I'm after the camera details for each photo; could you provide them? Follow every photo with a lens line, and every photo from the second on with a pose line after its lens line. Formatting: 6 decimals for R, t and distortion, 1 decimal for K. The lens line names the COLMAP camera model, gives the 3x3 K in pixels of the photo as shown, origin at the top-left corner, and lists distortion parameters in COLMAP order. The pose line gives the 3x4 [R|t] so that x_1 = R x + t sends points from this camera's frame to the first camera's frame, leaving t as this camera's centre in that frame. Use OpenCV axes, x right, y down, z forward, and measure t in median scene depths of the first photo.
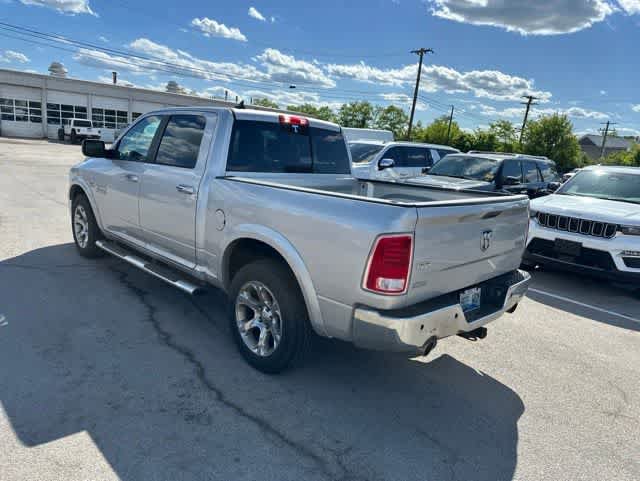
lens RADIAL K [[450.0, 0, 320.0], [0, 450.0, 240.5], [0, 0, 1]] dist [0.060628, -0.066572]
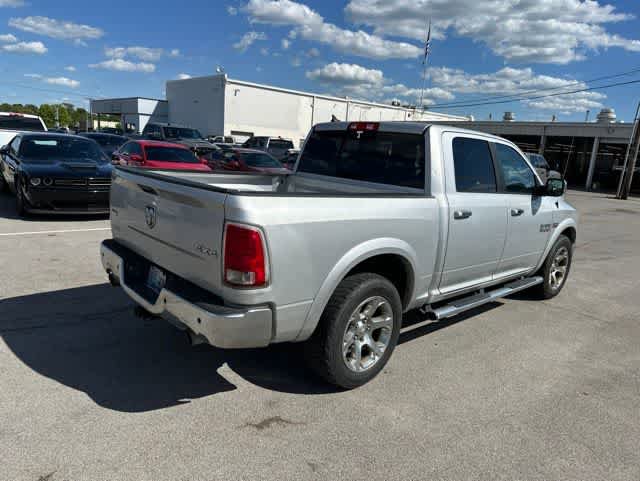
lens RADIAL K [[450.0, 0, 320.0], [0, 450.0, 240.5], [0, 0, 1]] dist [0.060628, -0.066572]
pose [[-0.029035, 0.123259, -0.991950, 0.832386], [-0.282255, 0.950972, 0.126429, -0.112297], [0.958900, 0.283654, 0.007179, 0.853697]]
